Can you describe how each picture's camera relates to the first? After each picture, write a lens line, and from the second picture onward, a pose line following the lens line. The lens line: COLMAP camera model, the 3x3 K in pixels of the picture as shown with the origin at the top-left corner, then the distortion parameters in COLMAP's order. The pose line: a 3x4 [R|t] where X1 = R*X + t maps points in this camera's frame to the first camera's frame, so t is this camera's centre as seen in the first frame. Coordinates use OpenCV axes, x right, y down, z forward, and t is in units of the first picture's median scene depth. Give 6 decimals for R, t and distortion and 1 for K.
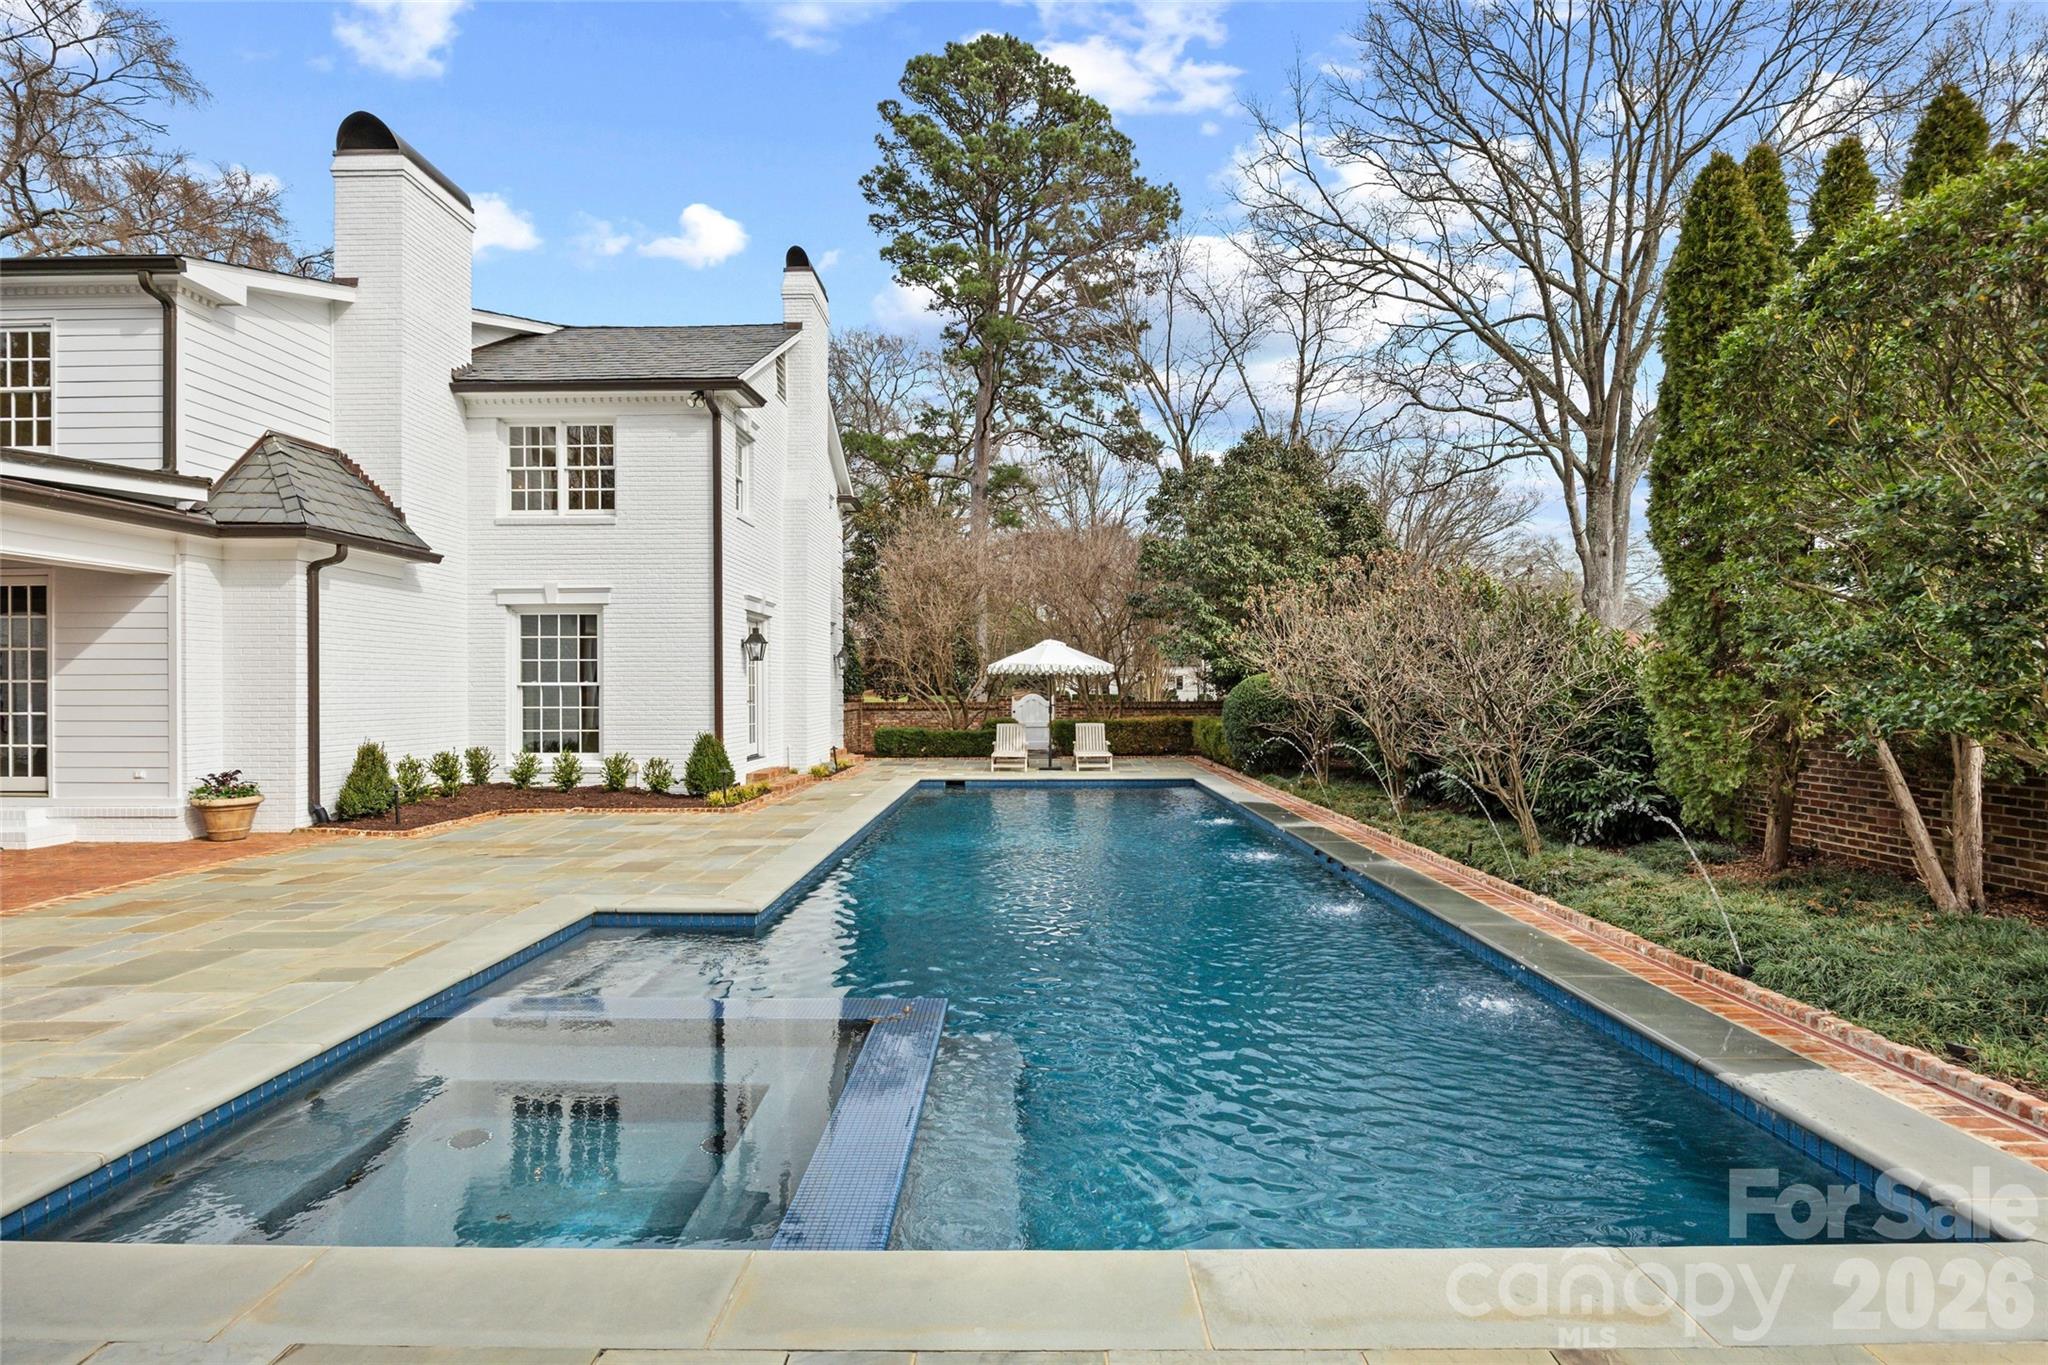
lens RADIAL K [[1013.1, 0, 1024.0], [0, 1013.1, 682.5], [0, 0, 1]] dist [-0.011706, -0.000788]
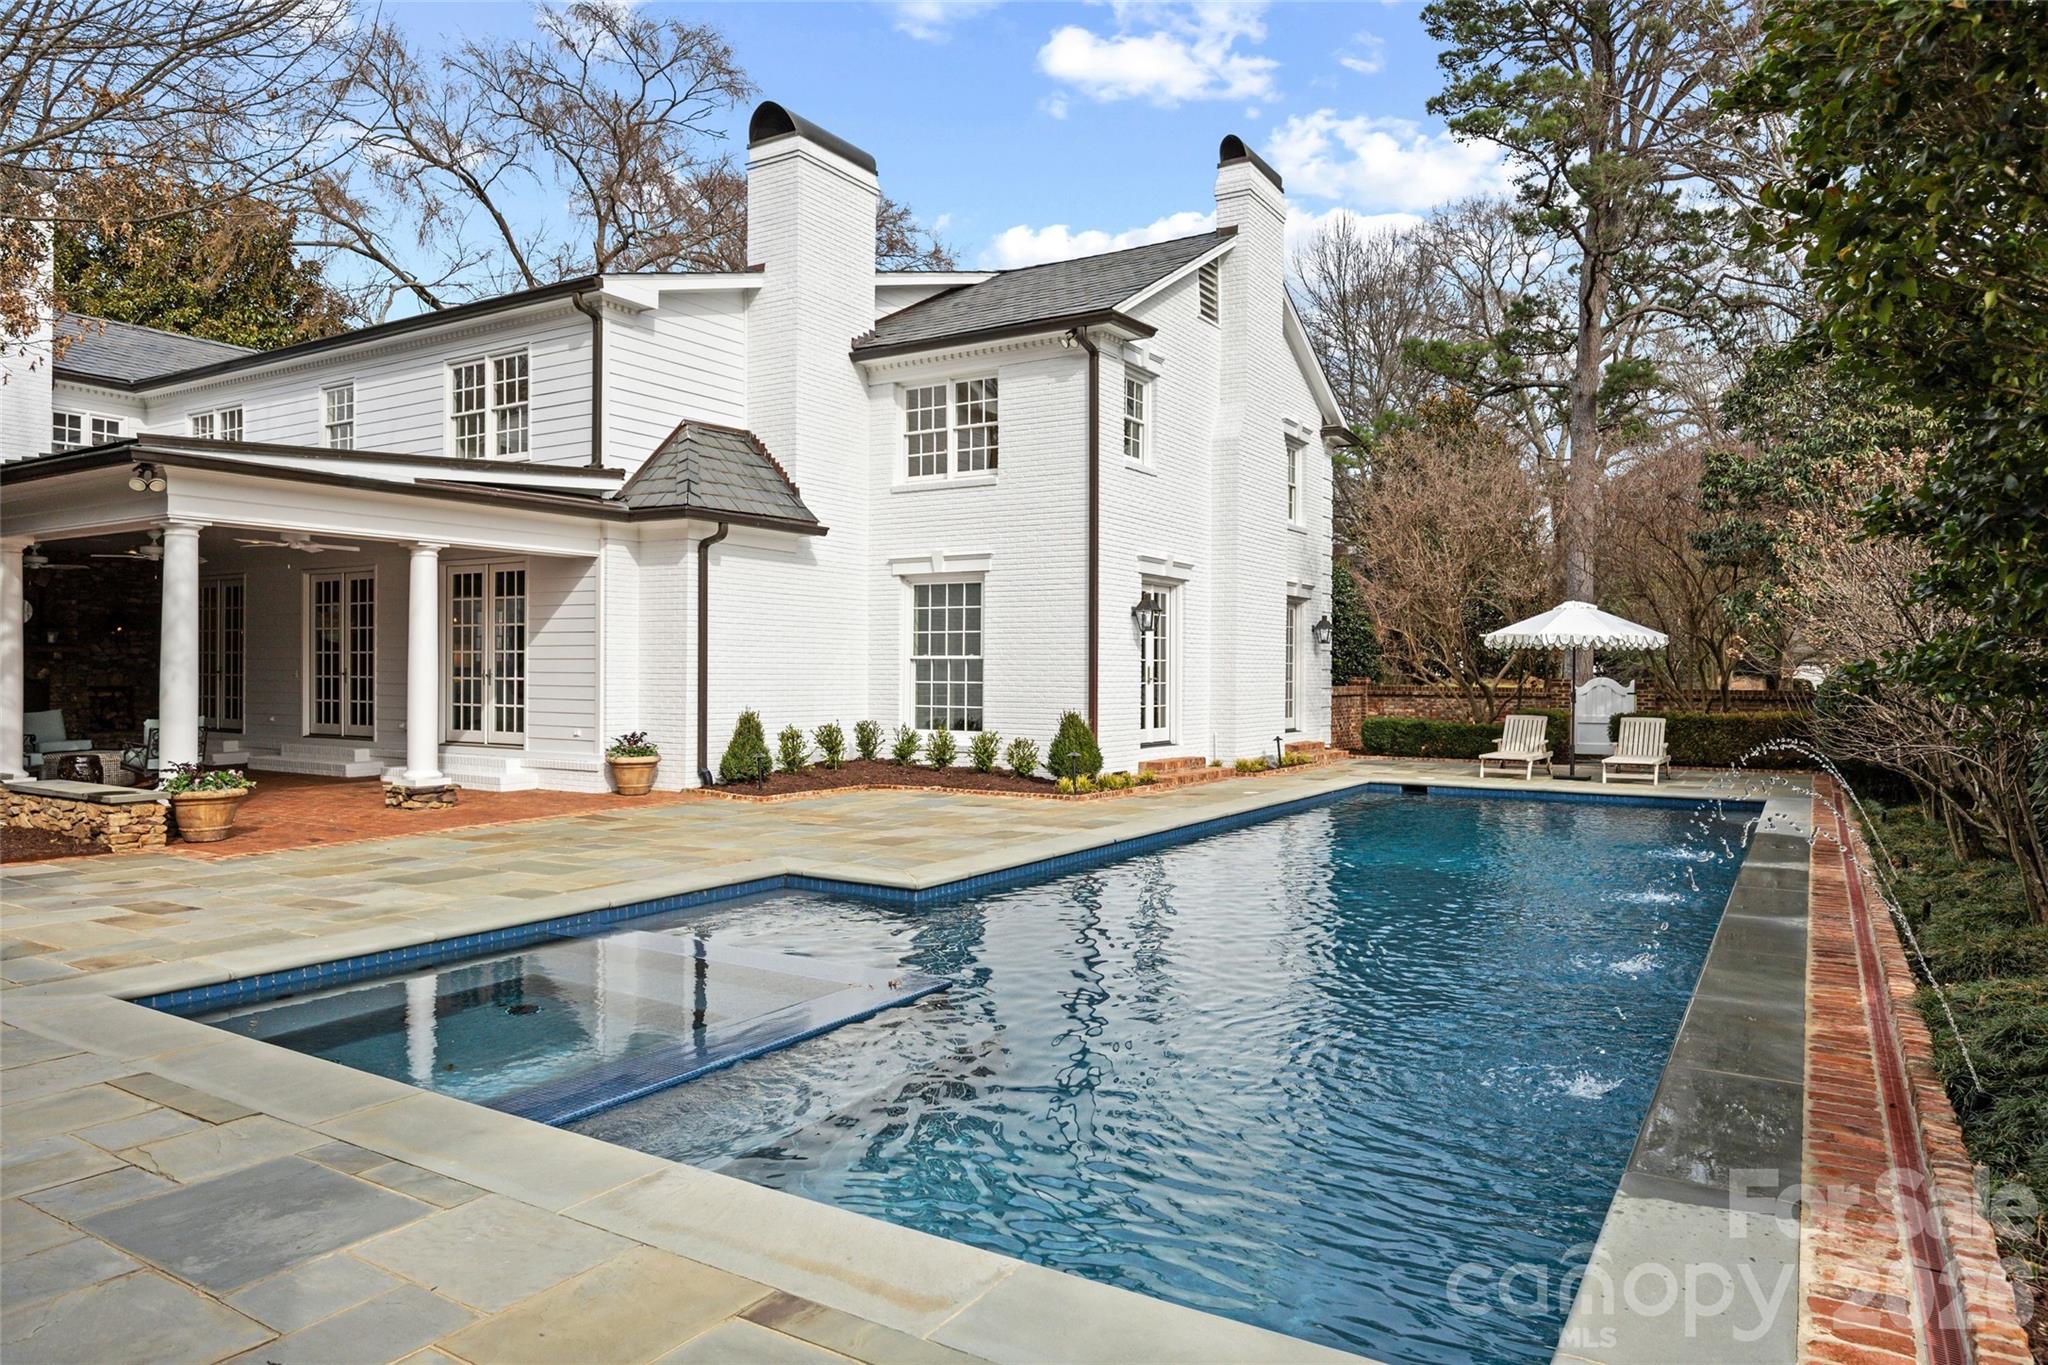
lens RADIAL K [[1288.7, 0, 1024.6], [0, 1288.7, 662.4], [0, 0, 1]] dist [-0.009926, -0.000217]
pose [[0.856221, 0.004606, -0.516589, 0.238788], [-0.005965, 0.999982, -0.000972, 0.007459], [0.516575, 0.003914, 0.856233, 0.006270]]
